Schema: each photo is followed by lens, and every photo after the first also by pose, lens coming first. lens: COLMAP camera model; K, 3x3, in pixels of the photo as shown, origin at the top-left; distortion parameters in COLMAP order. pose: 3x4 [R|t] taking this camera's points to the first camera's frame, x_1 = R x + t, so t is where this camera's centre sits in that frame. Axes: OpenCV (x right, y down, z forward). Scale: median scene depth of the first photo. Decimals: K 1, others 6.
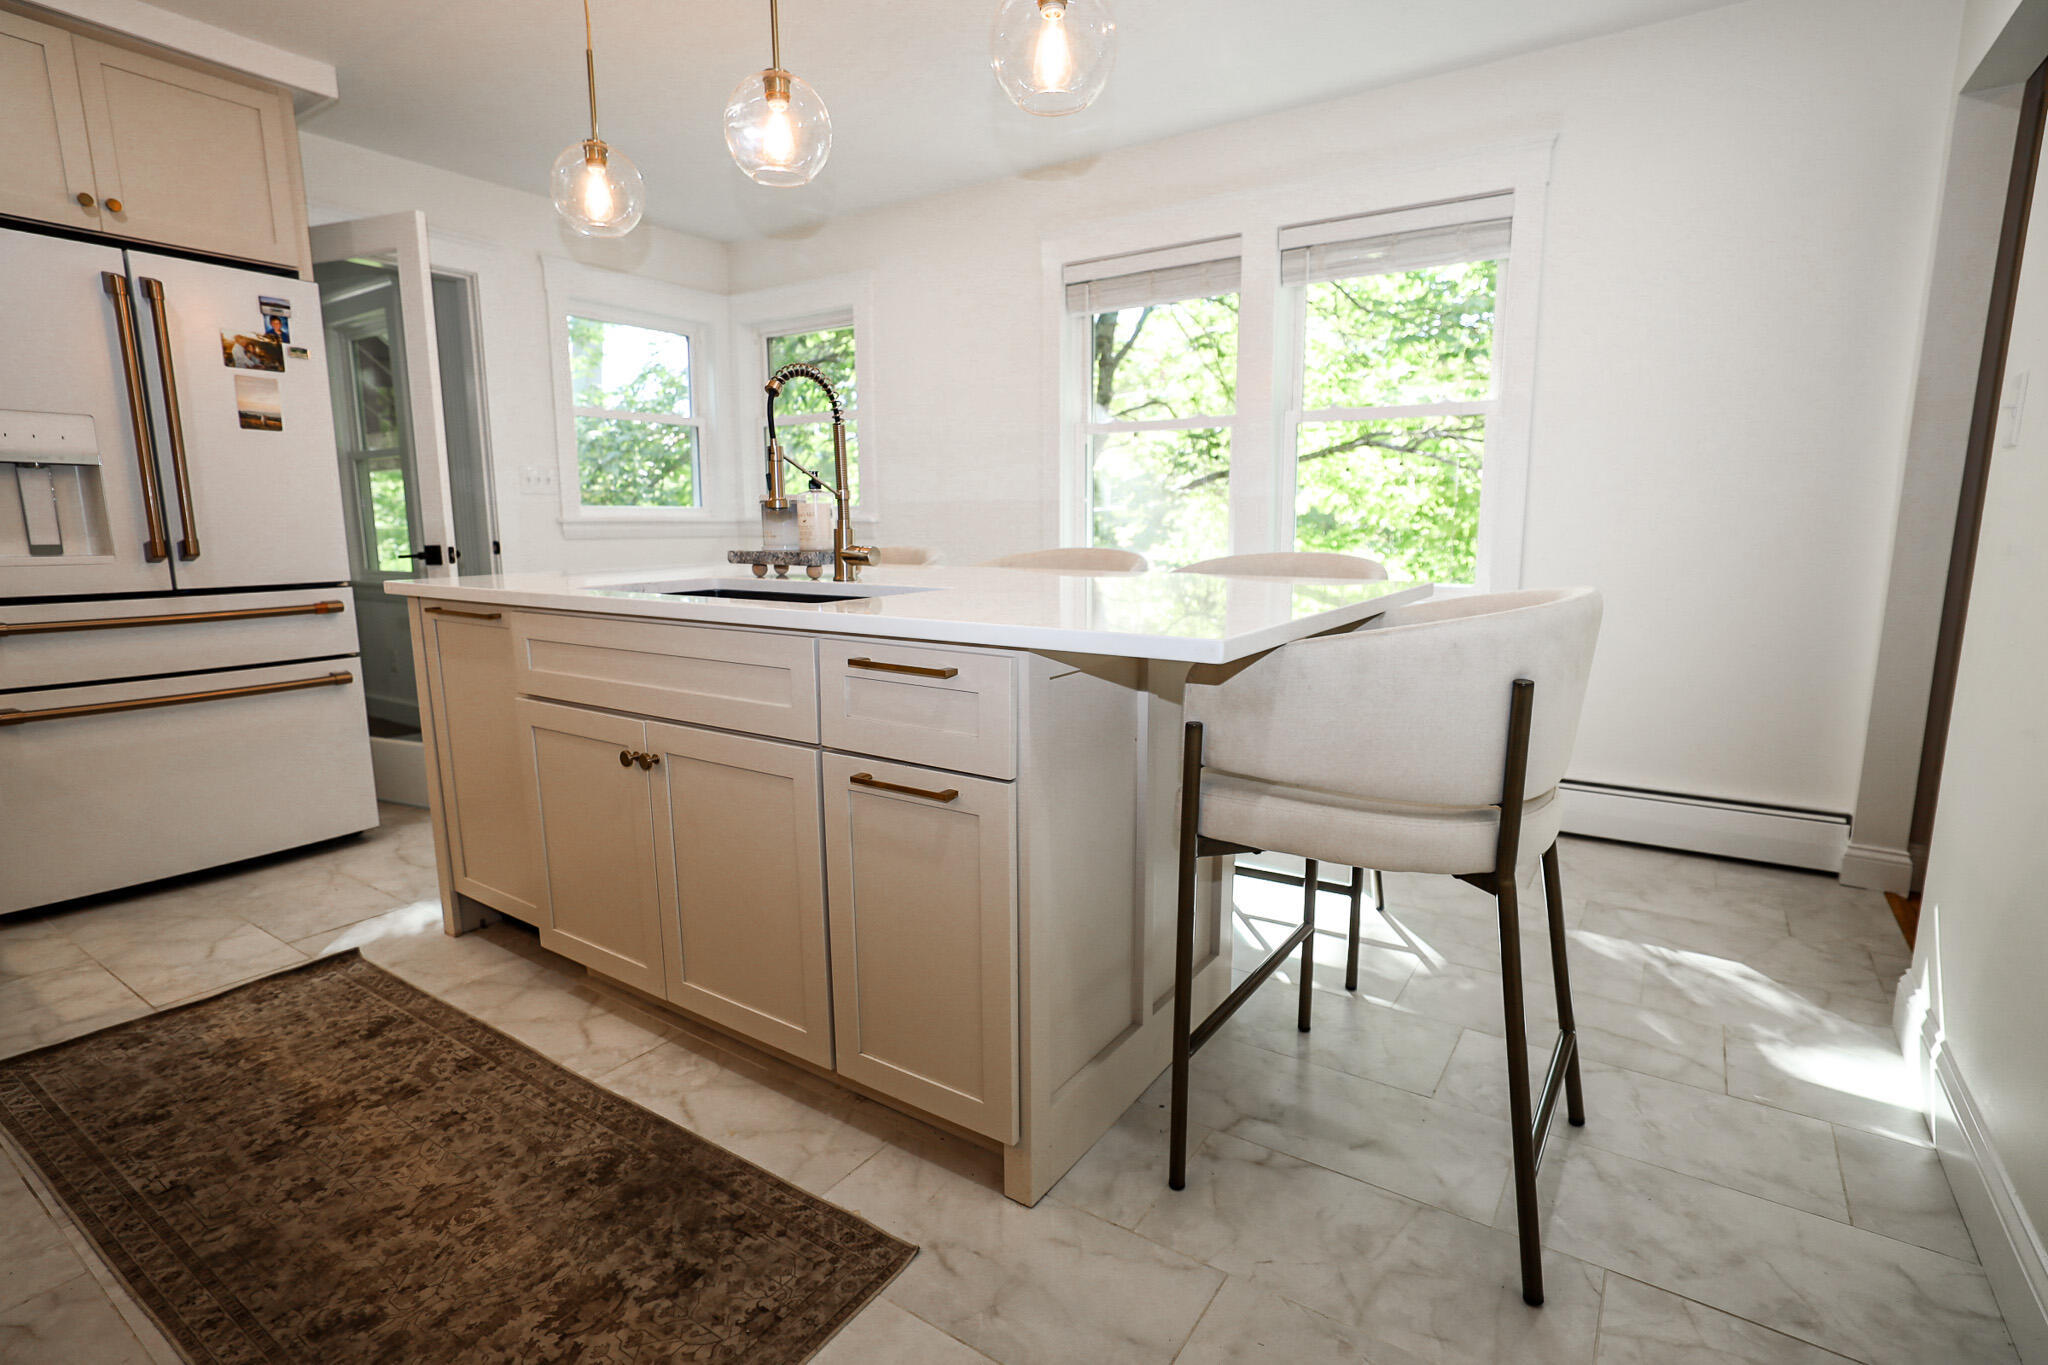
lens RADIAL K [[987.9, 0, 1025.7], [0, 987.9, 686.9], [0, 0, 1]] dist [-0.027244, 0.008284]
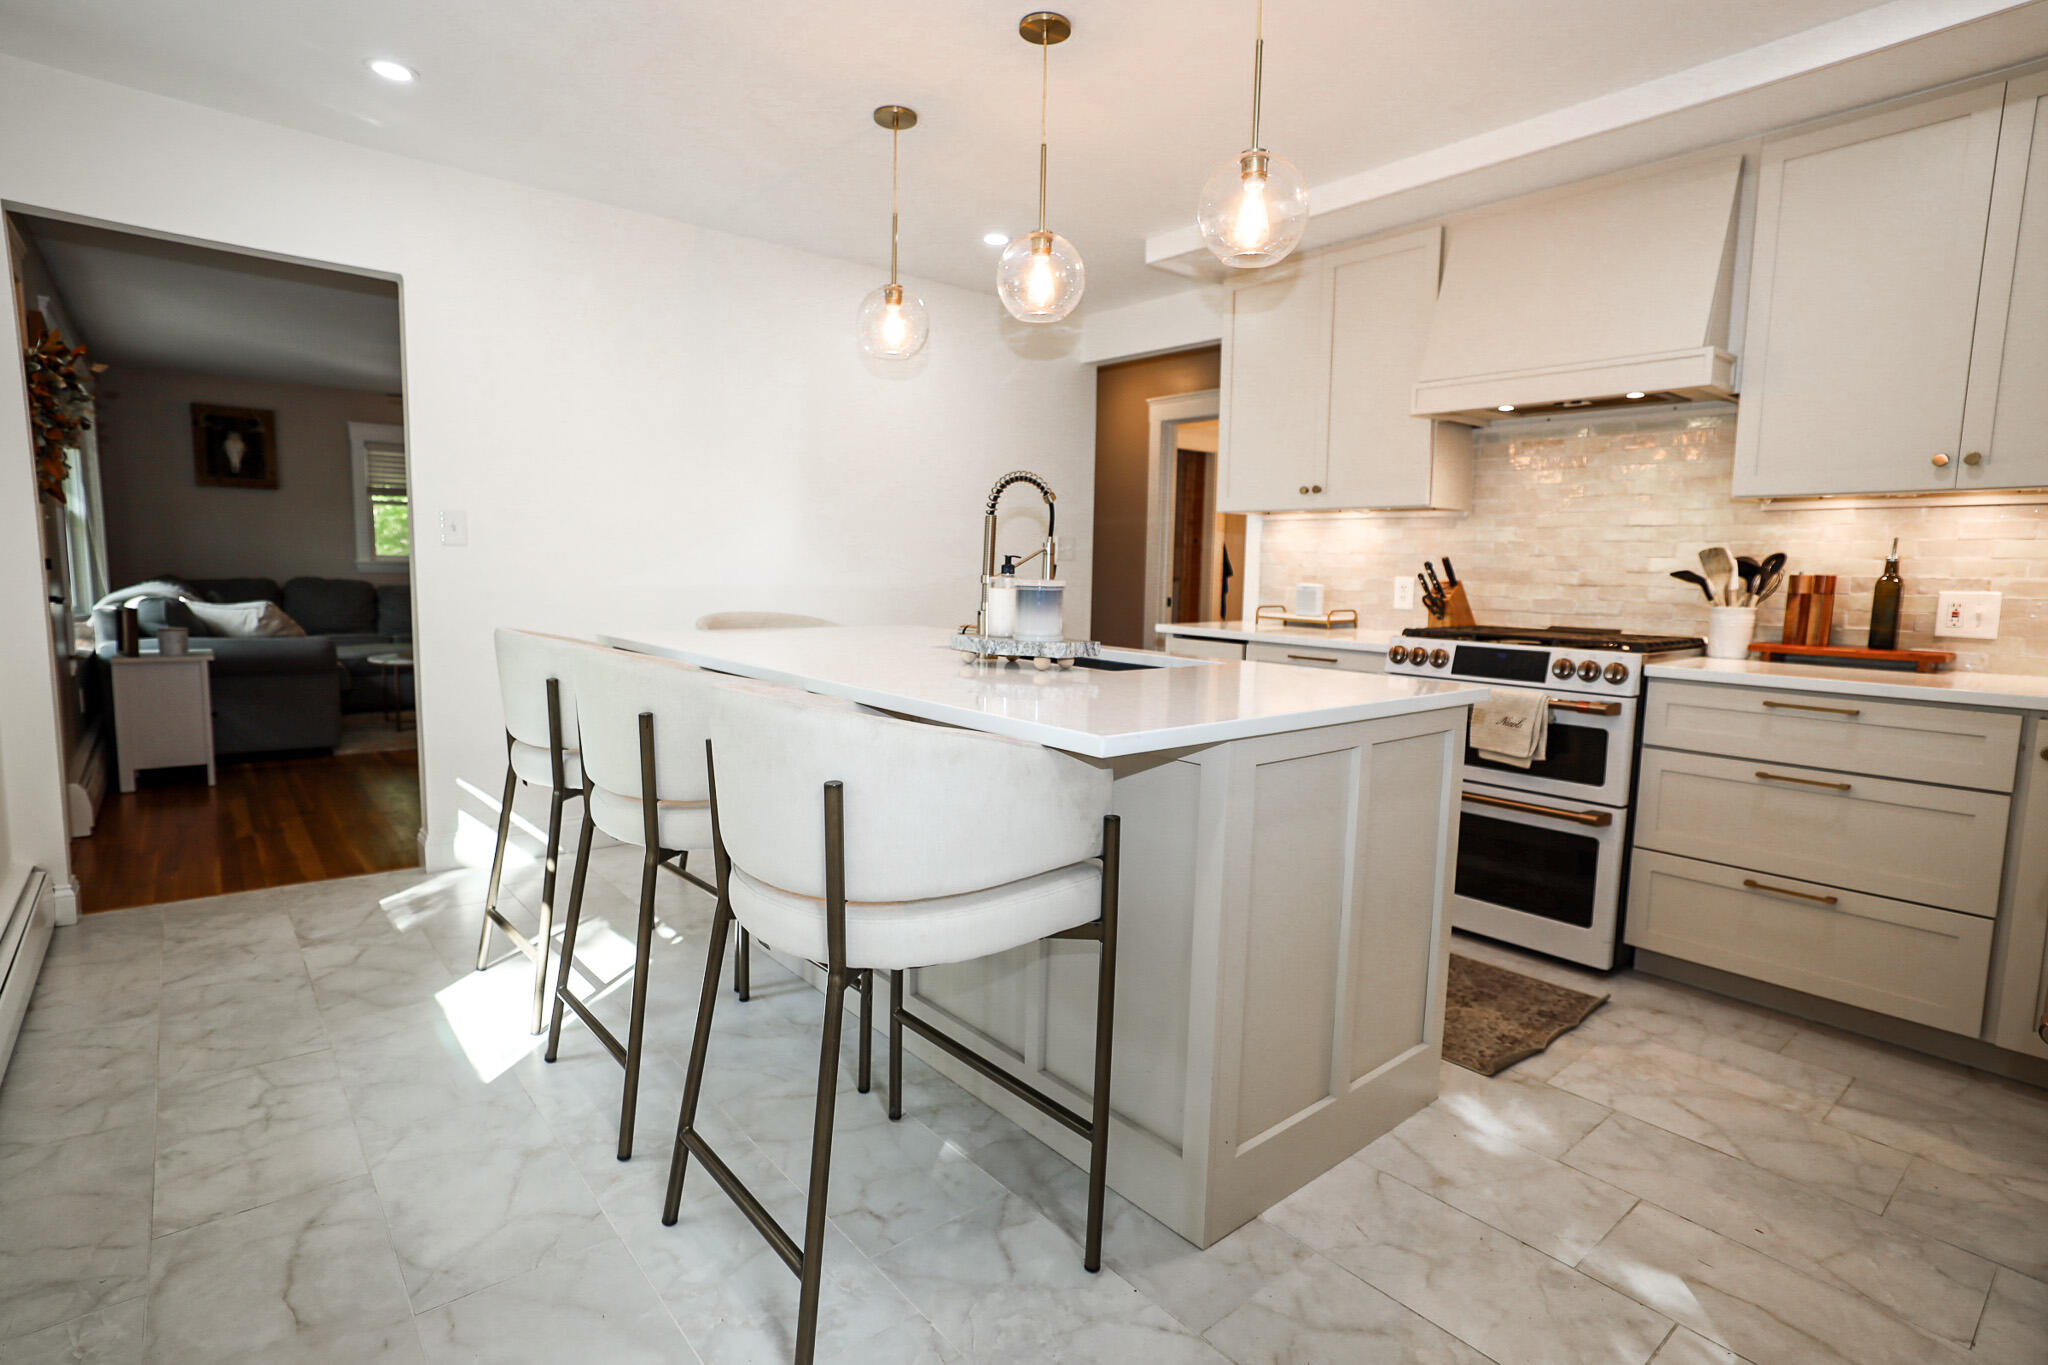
lens RADIAL K [[1007.7, 0, 1020.4], [0, 1007.7, 694.4], [0, 0, 1]] dist [-0.015449, 0.009214]
pose [[-0.959013, -0.052557, 0.278446, -0.624285], [0.031659, 0.956624, 0.289601, -0.458664], [-0.281589, 0.286546, -0.915751, 2.376658]]
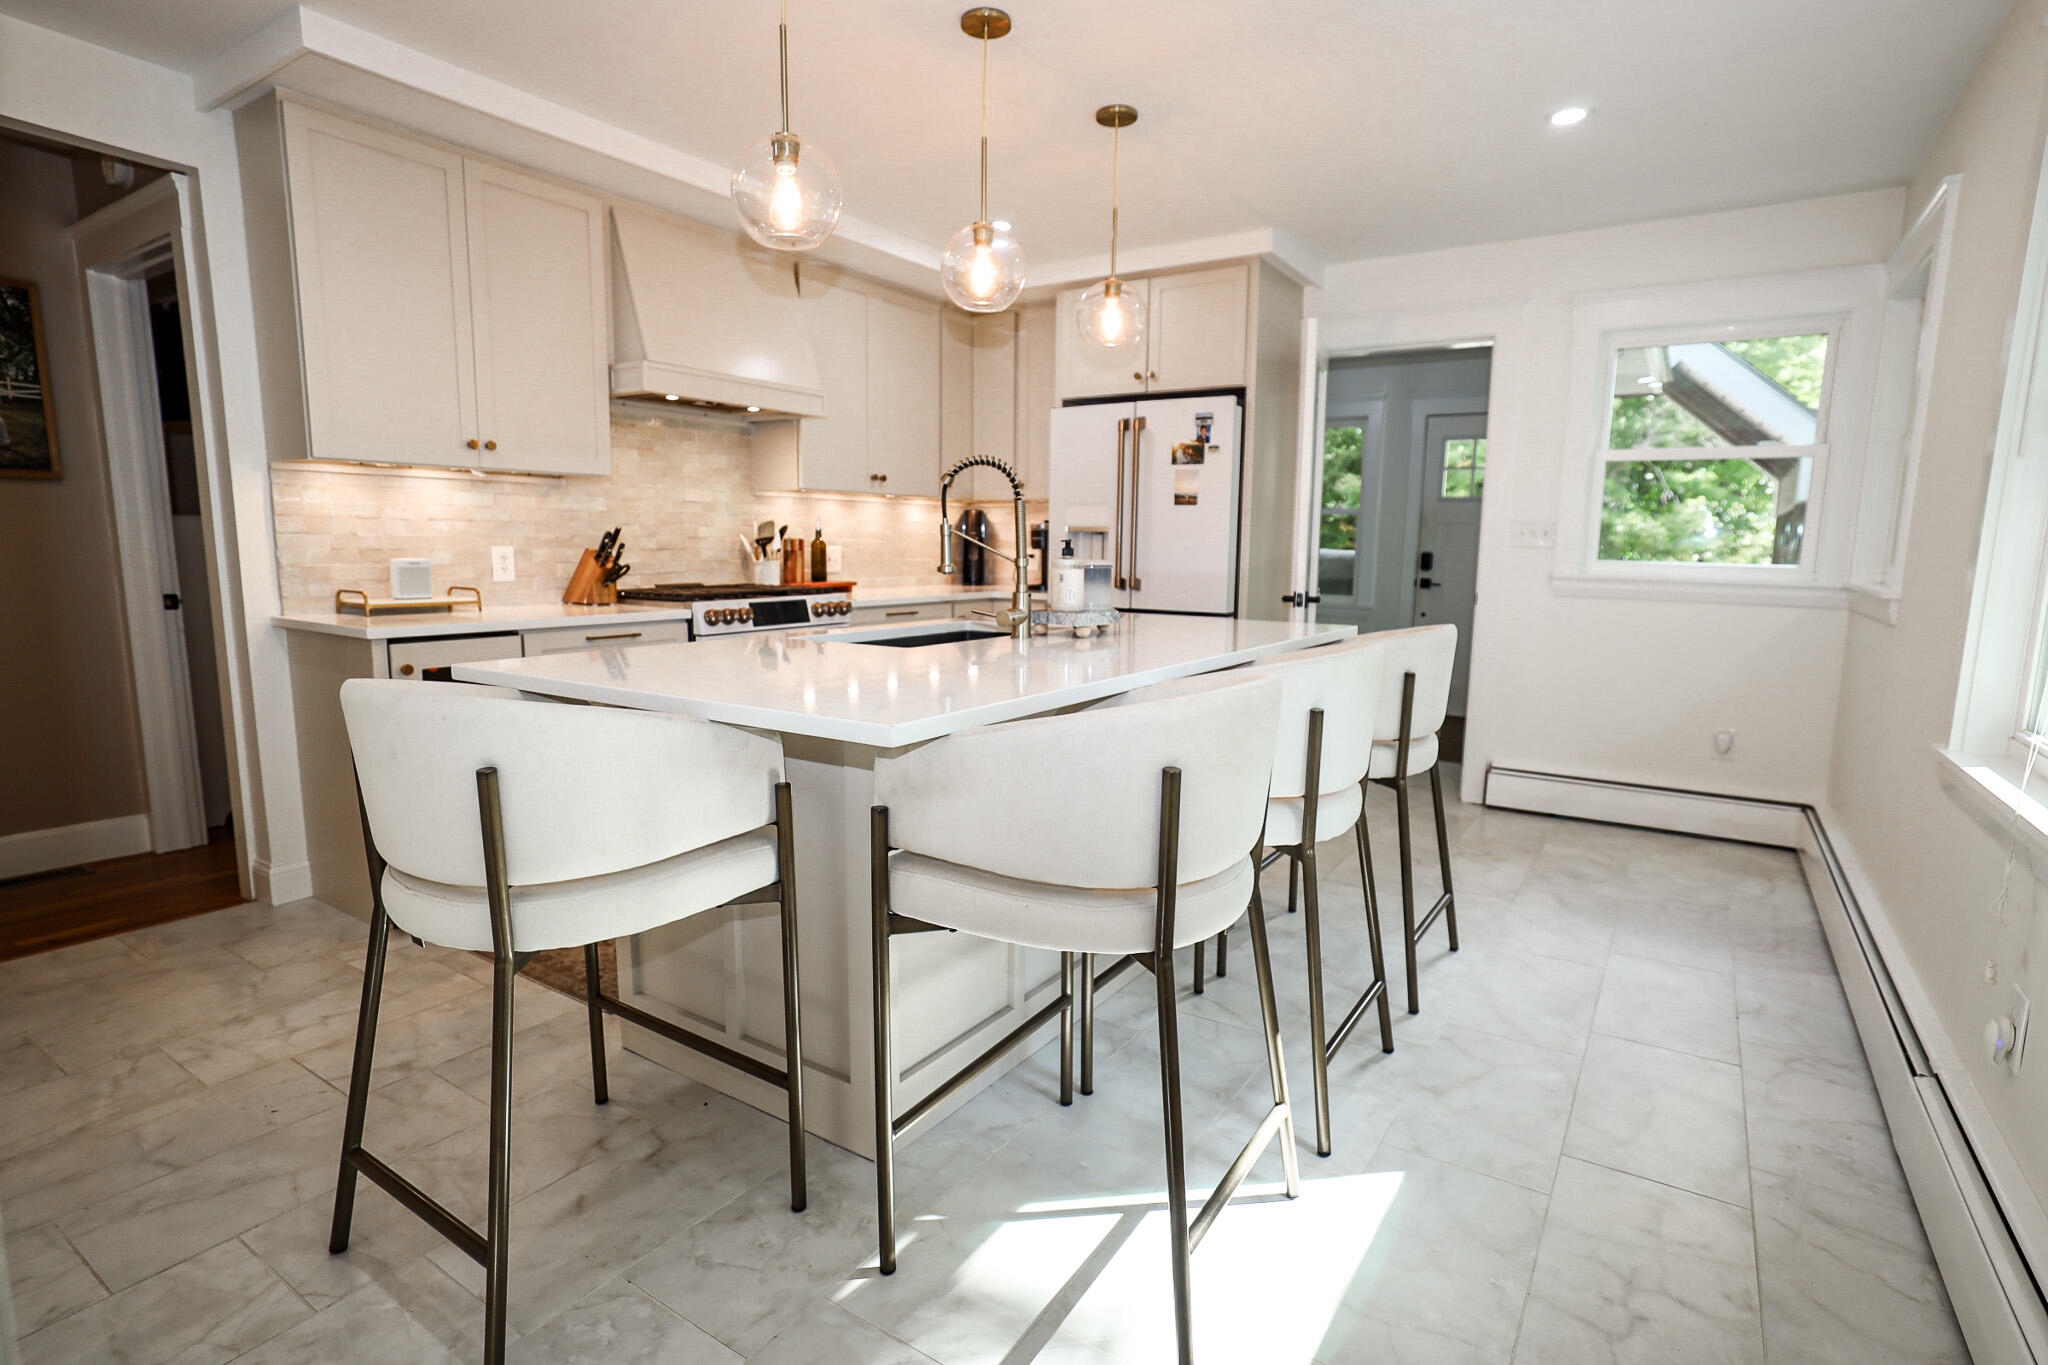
lens RADIAL K [[1007.7, 0, 1032.5], [0, 1007.7, 697.7], [0, 0, 1]] dist [-0.015449, 0.009214]
pose [[-0.000814, 0.156391, -0.987695, 1.134450], [-0.181583, 0.971252, 0.153937, -0.262126], [0.983375, 0.179474, 0.027607, 1.174894]]
